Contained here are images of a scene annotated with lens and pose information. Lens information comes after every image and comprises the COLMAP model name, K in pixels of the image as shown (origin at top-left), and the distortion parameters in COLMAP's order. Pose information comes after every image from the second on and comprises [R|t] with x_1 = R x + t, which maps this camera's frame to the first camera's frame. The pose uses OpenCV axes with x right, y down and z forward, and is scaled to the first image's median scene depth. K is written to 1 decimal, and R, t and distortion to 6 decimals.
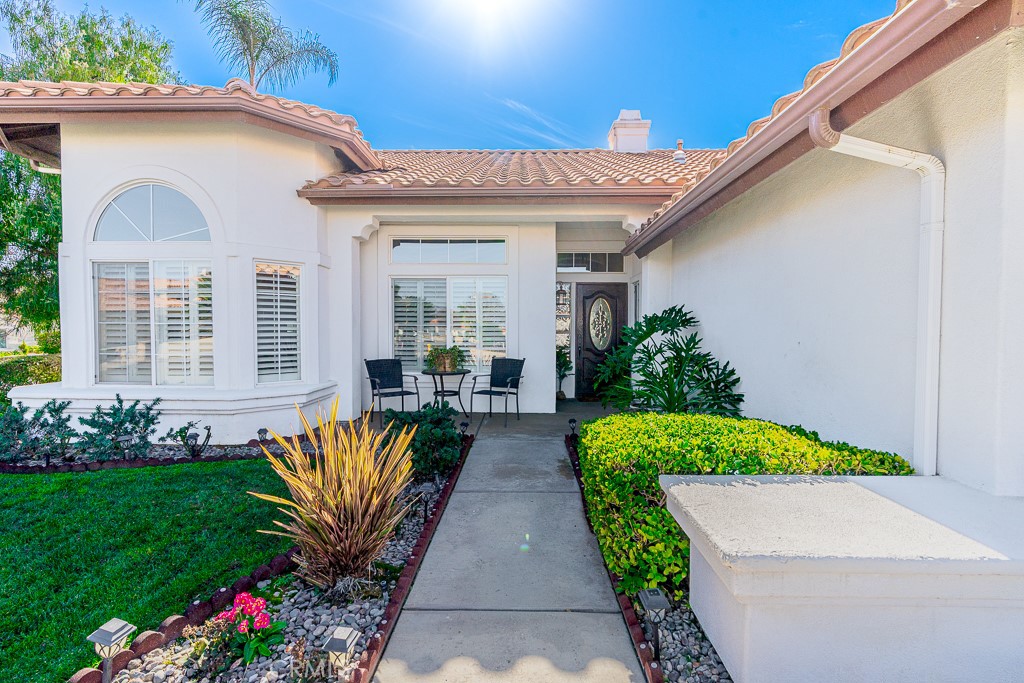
lens RADIAL K [[469.1, 0, 508.5], [0, 469.1, 339.2], [0, 0, 1]] dist [0.001722, 0.000100]
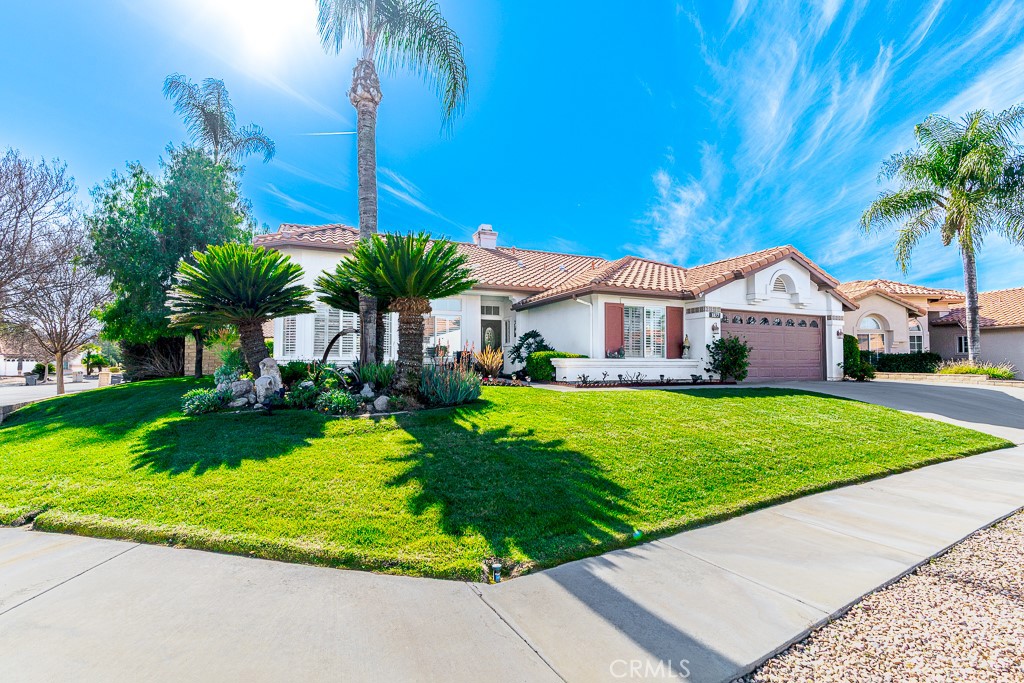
lens RADIAL K [[469.1, 0, 508.5], [0, 469.1, 339.2], [0, 0, 1]] dist [0.001722, 0.000100]
pose [[0.907135, 0.016291, 0.420524, -0.782423], [0.011781, 0.997876, -0.064070, 0.132293], [-0.420675, 0.063074, 0.905016, -1.210623]]
